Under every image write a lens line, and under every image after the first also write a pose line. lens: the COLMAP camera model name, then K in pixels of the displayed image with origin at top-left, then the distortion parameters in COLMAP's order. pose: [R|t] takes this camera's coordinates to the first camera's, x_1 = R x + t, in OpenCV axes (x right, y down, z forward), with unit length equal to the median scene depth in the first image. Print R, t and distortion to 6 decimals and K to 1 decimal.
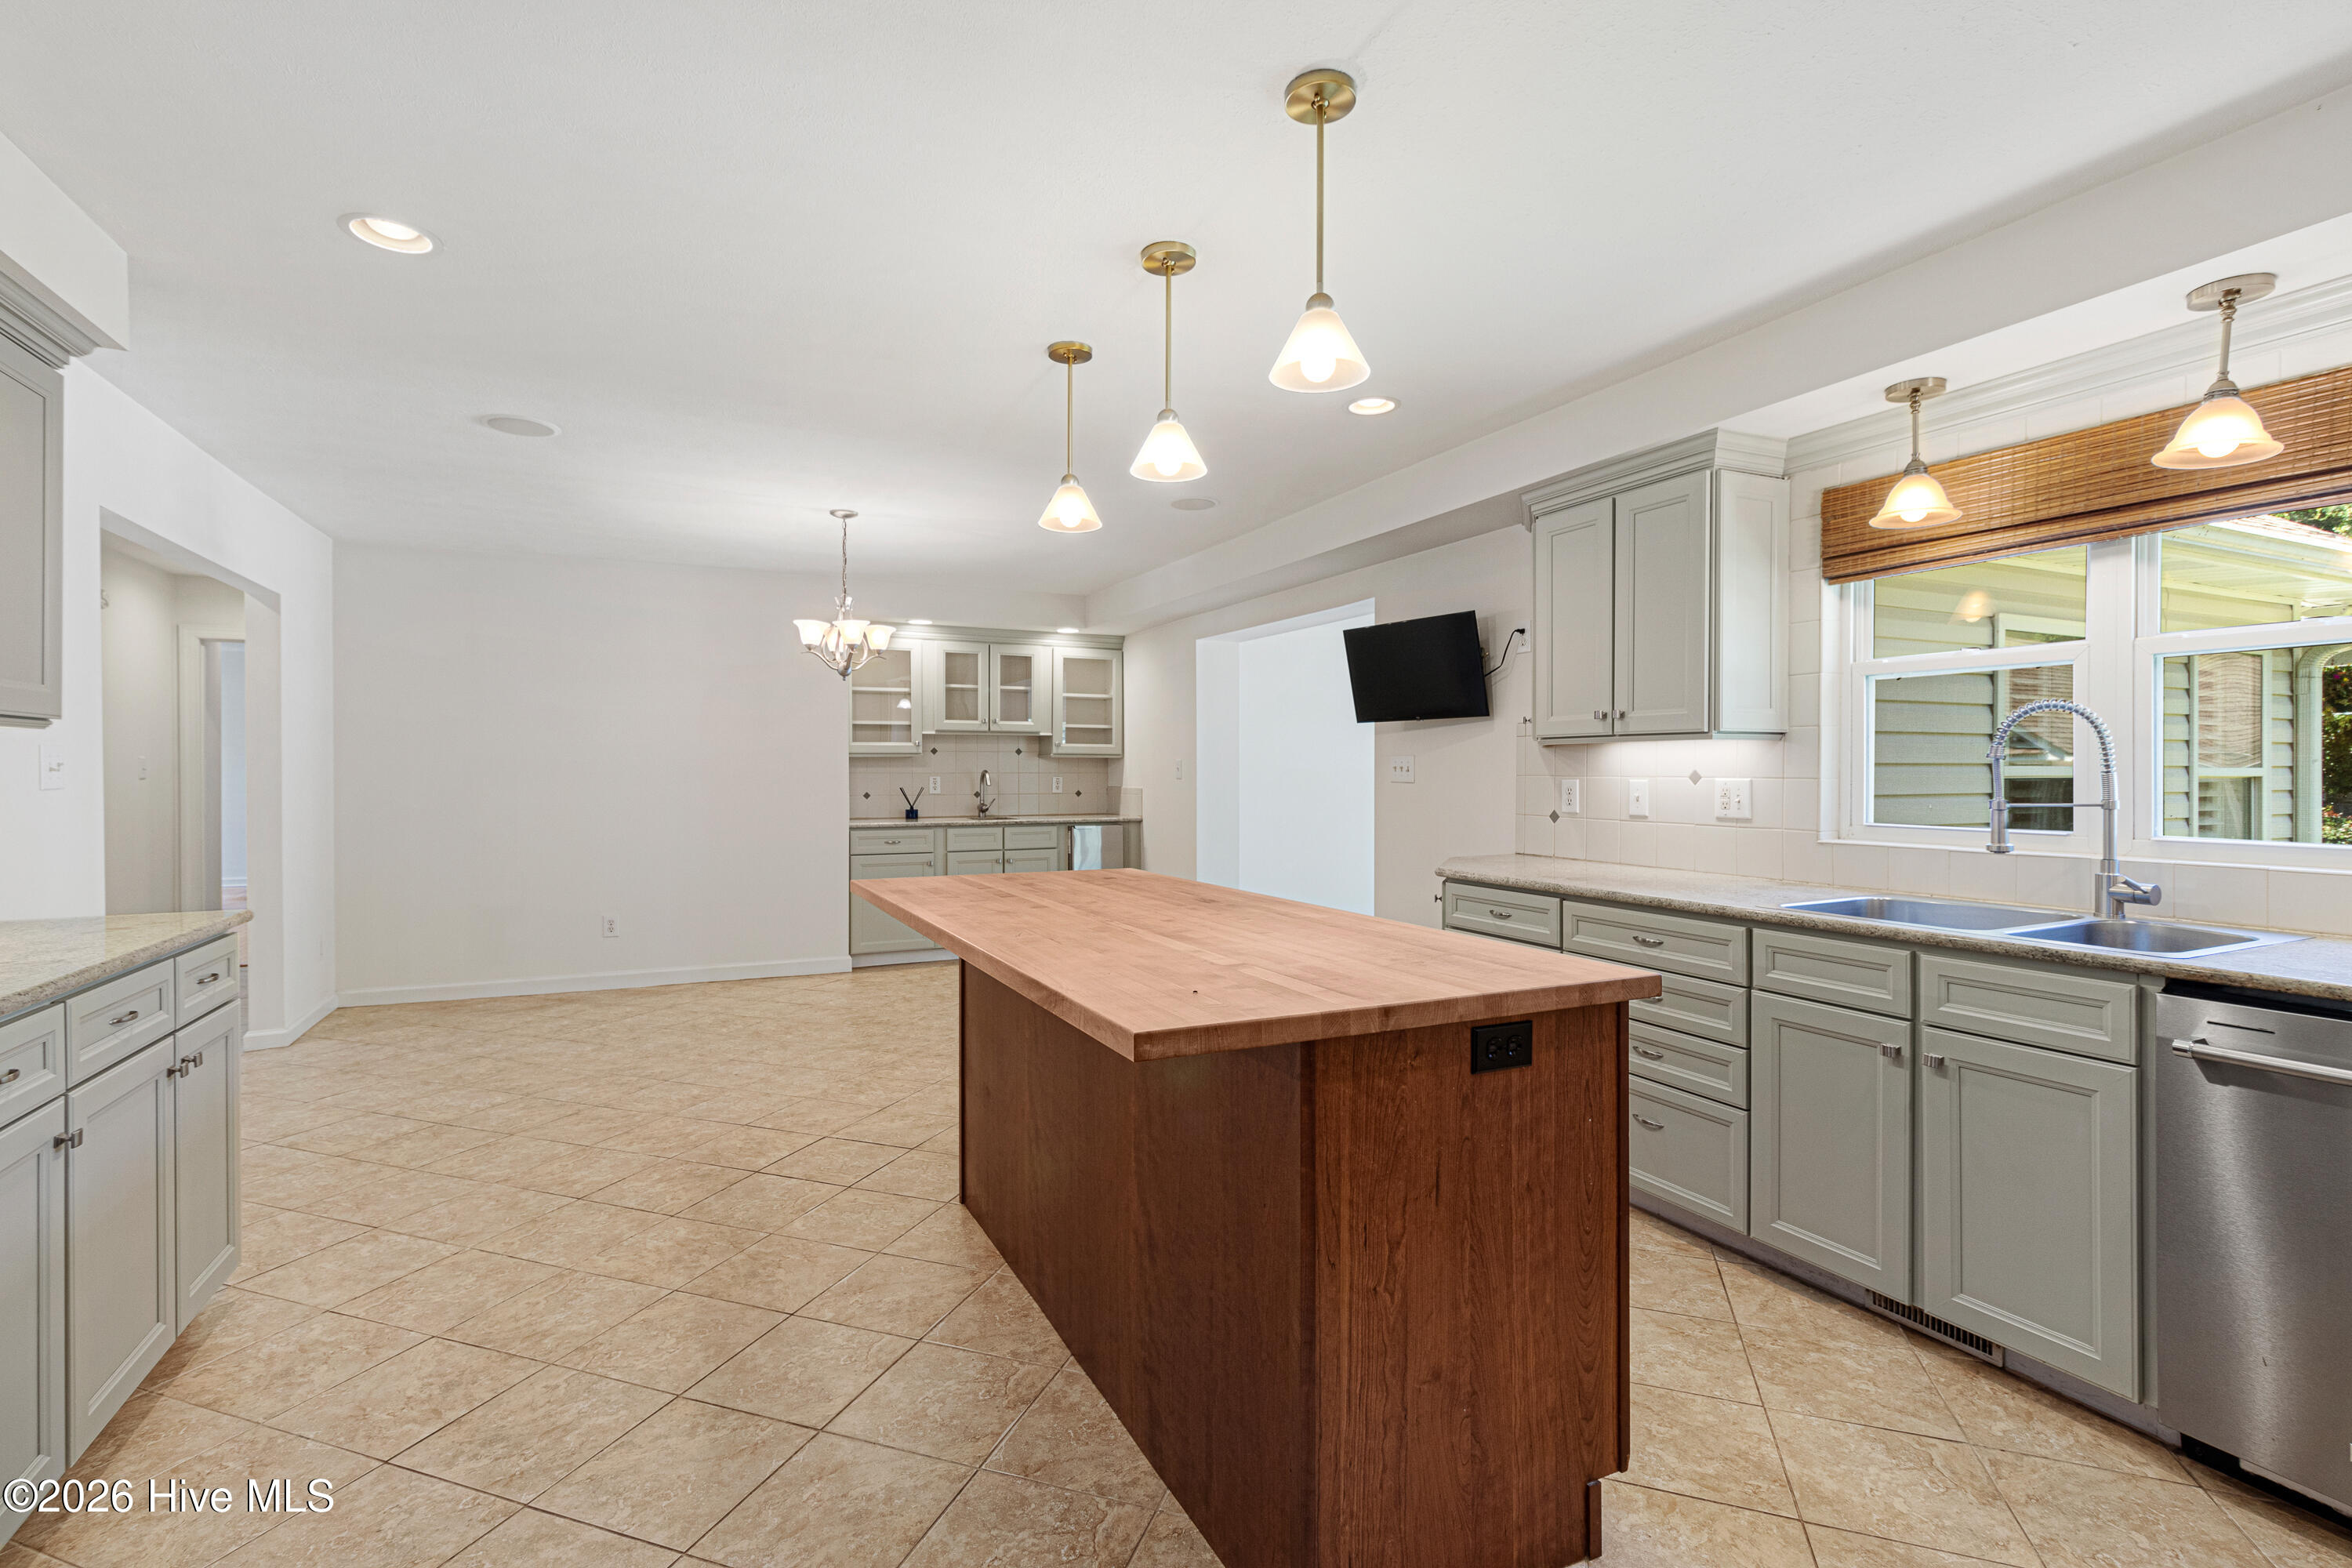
lens RADIAL K [[1078.4, 0, 1239.6], [0, 1078.4, 774.9], [0, 0, 1]] dist [0.004131, 0.000823]
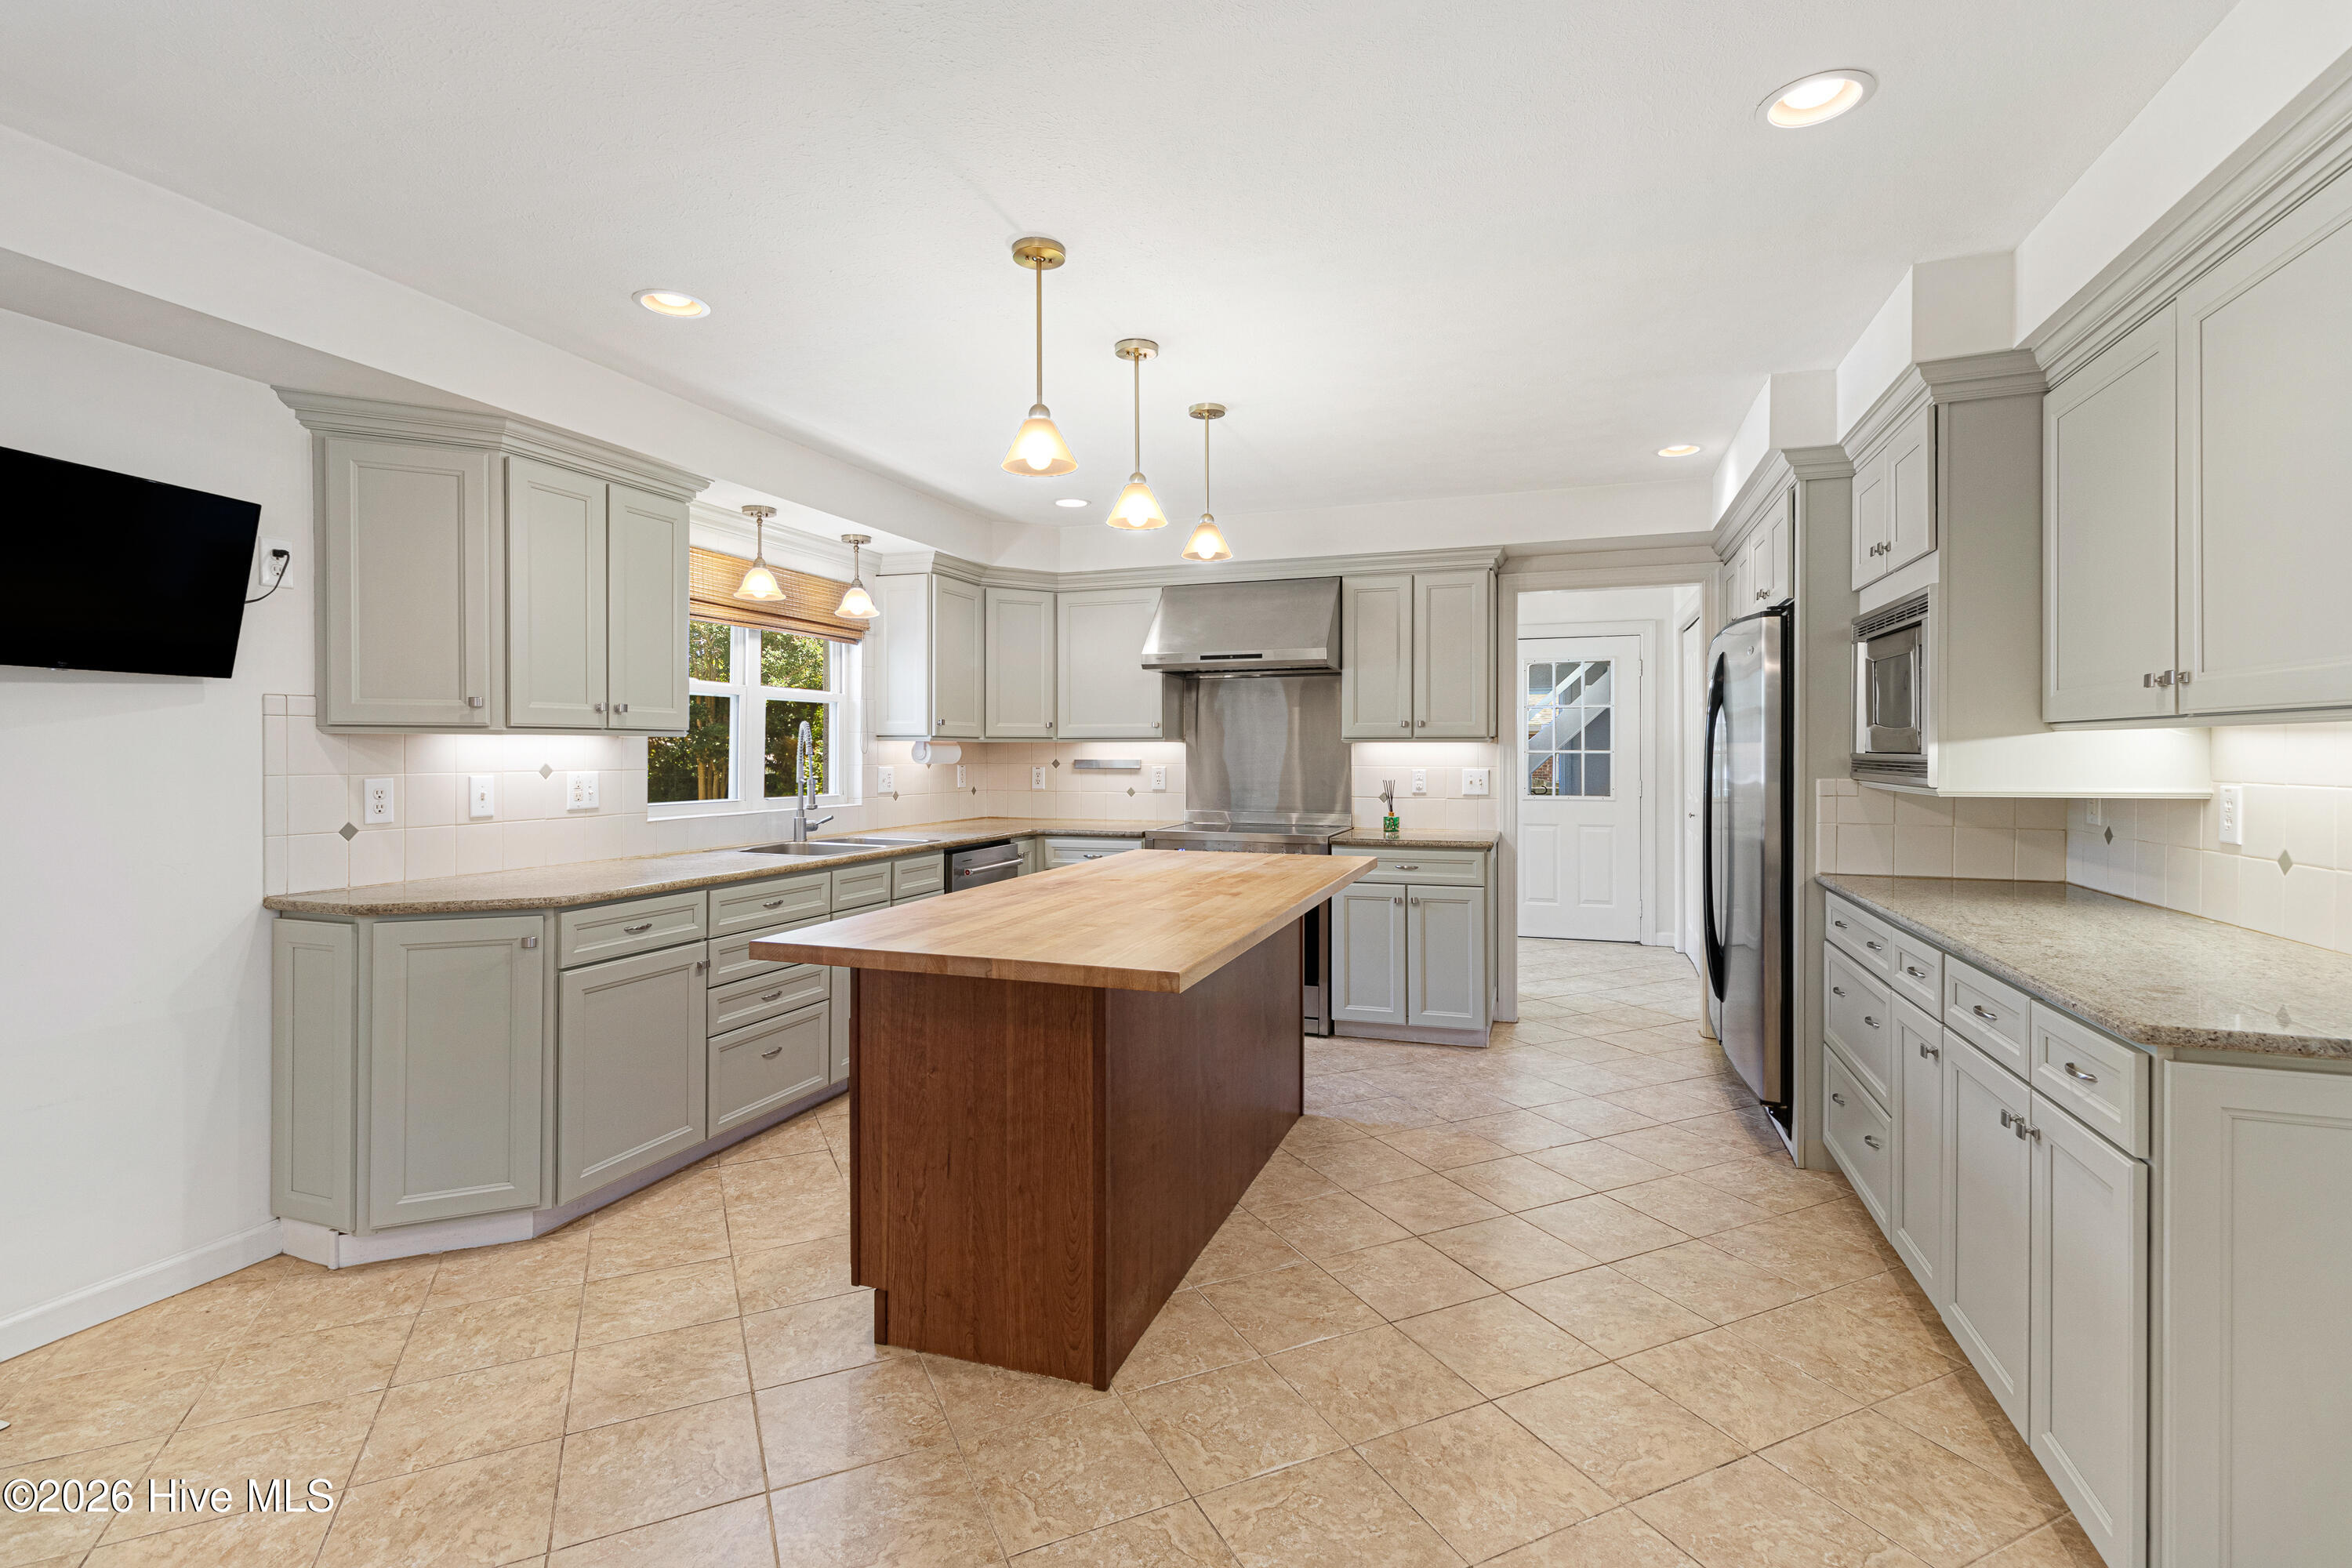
lens RADIAL K [[1092.1, 0, 1166.8], [0, 1092.1, 753.9], [0, 0, 1]] dist [0.003143, 0.001023]
pose [[-0.663355, -0.002698, 0.748300, -0.929566], [0.001565, 0.999986, 0.004993, -0.023465], [-0.748303, 0.004483, -0.663342, 1.643267]]
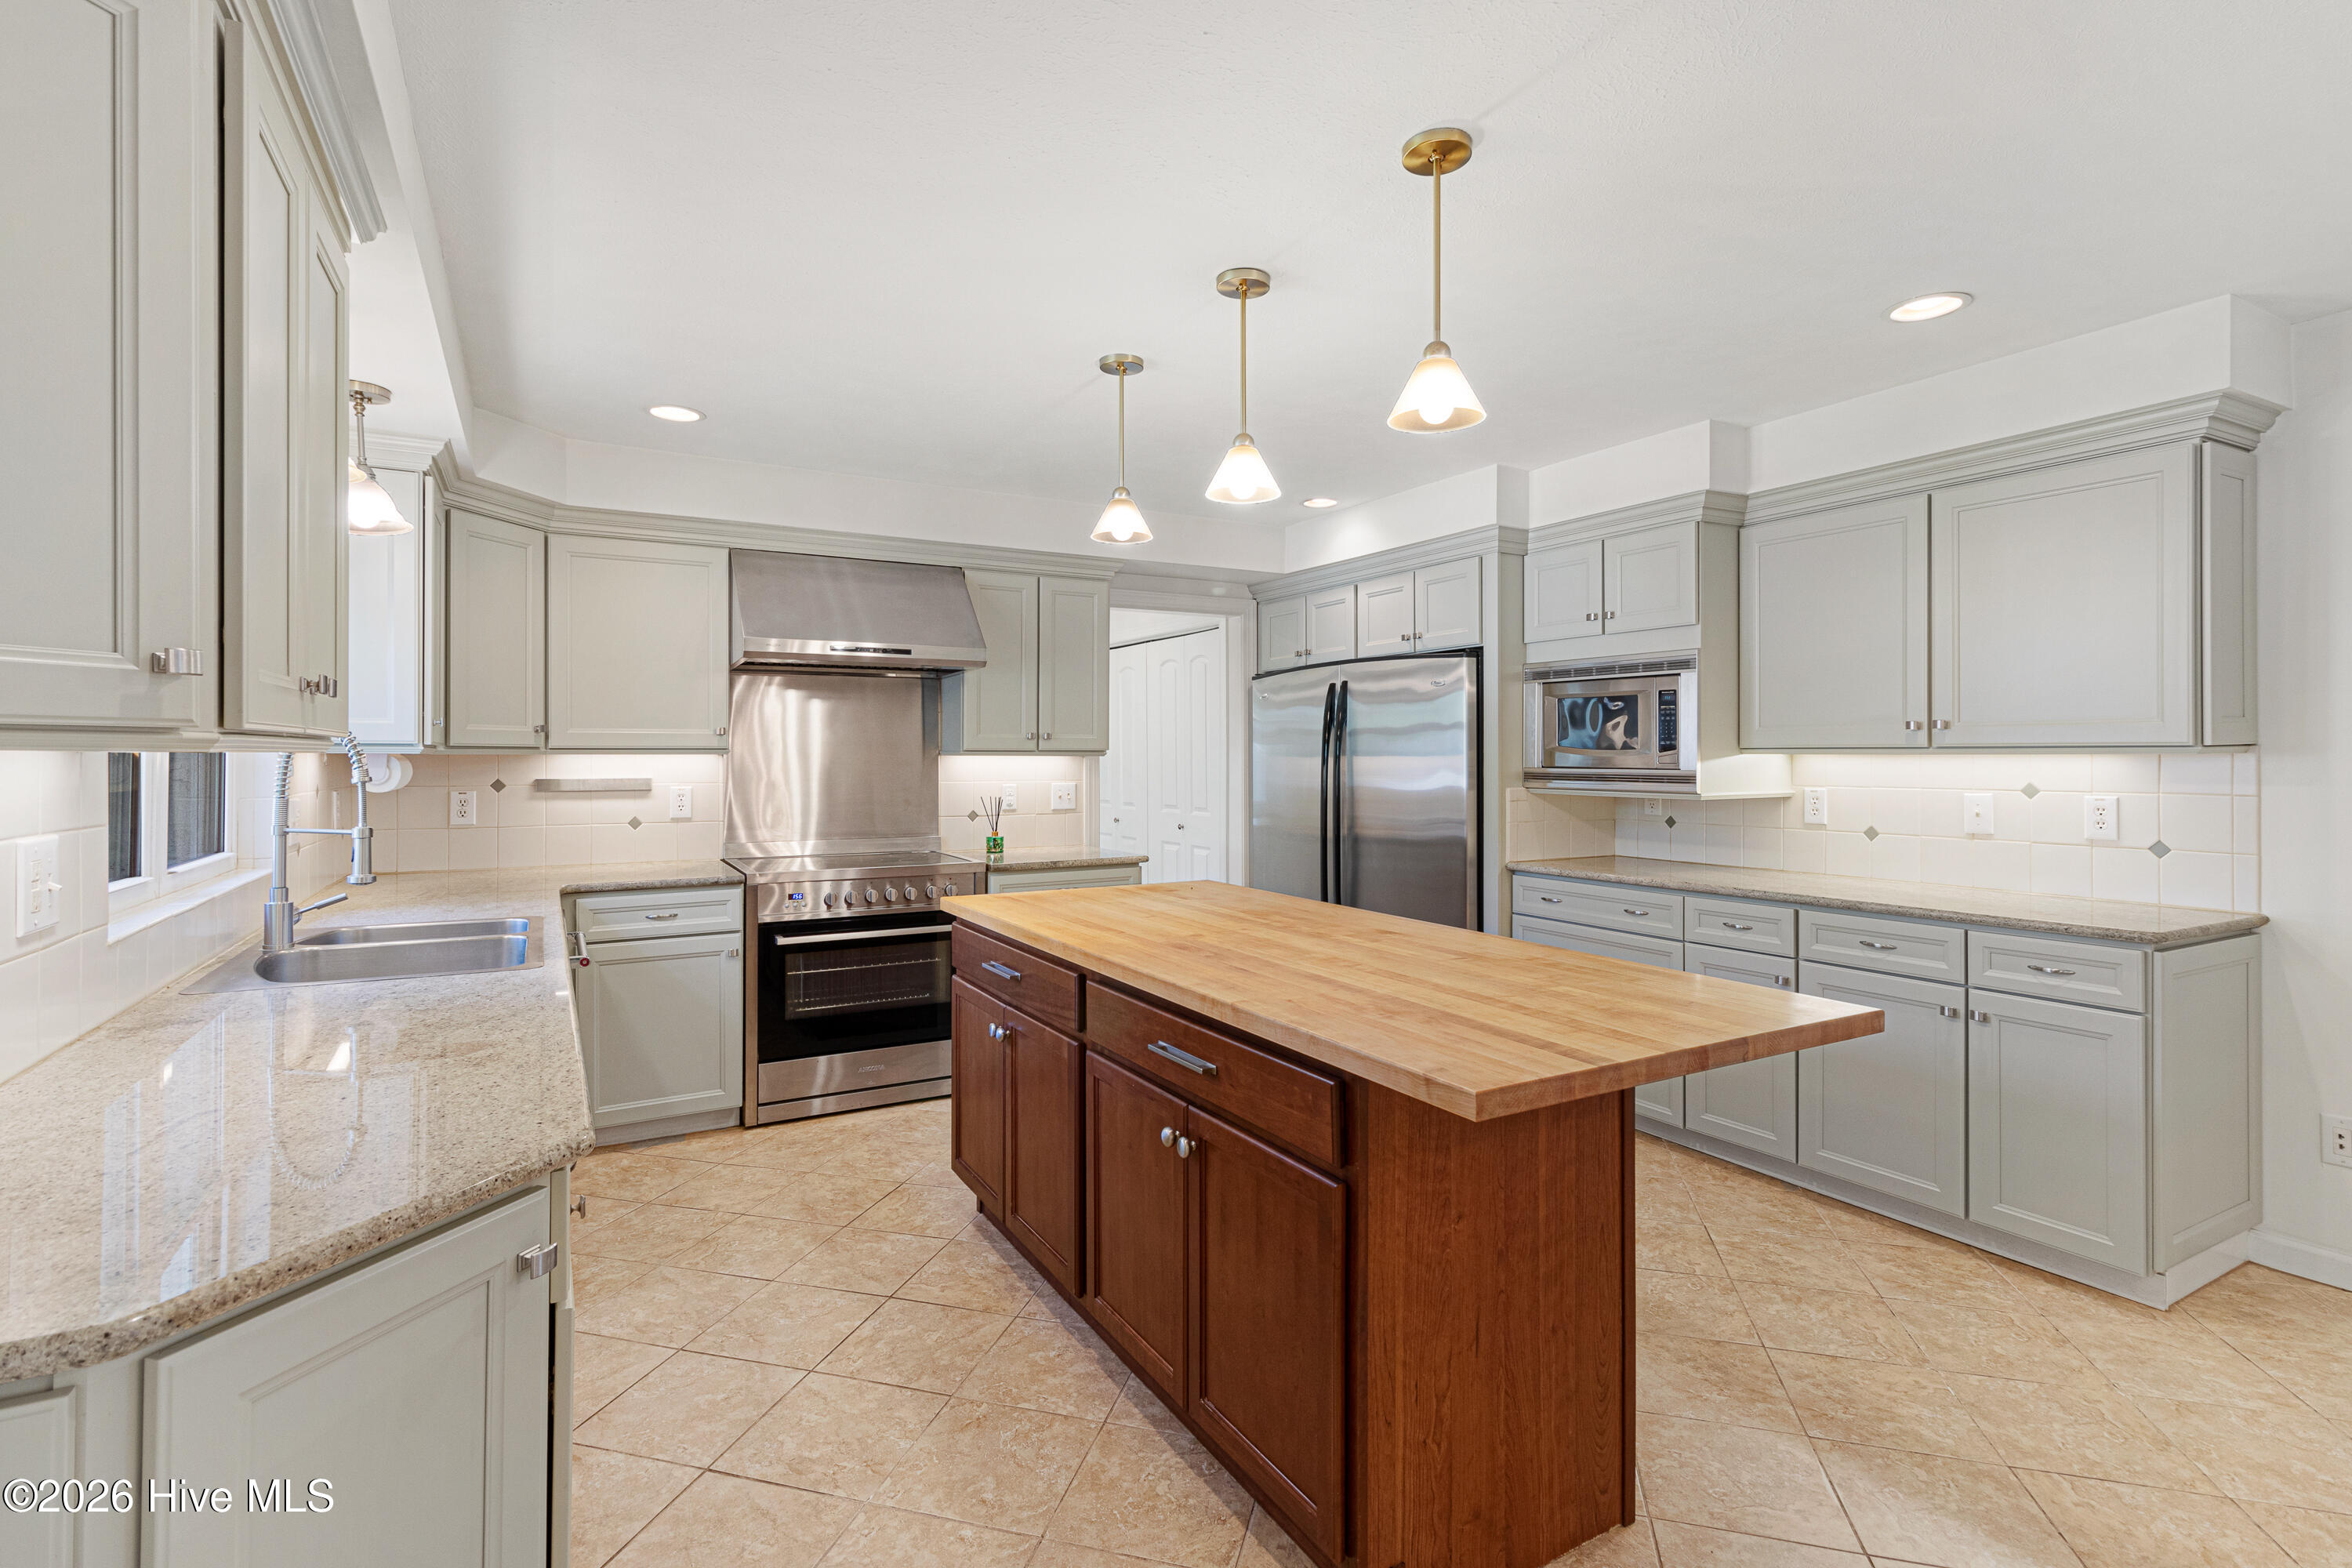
lens RADIAL K [[1092.1, 0, 1166.8], [0, 1092.1, 753.9], [0, 0, 1]] dist [0.003143, 0.001023]
pose [[-0.999934, -0.000239, -0.011490, 0.007235], [-0.000249, 1.000000, 0.000872, -0.037907], [0.011489, 0.000875, -0.999934, 1.836683]]
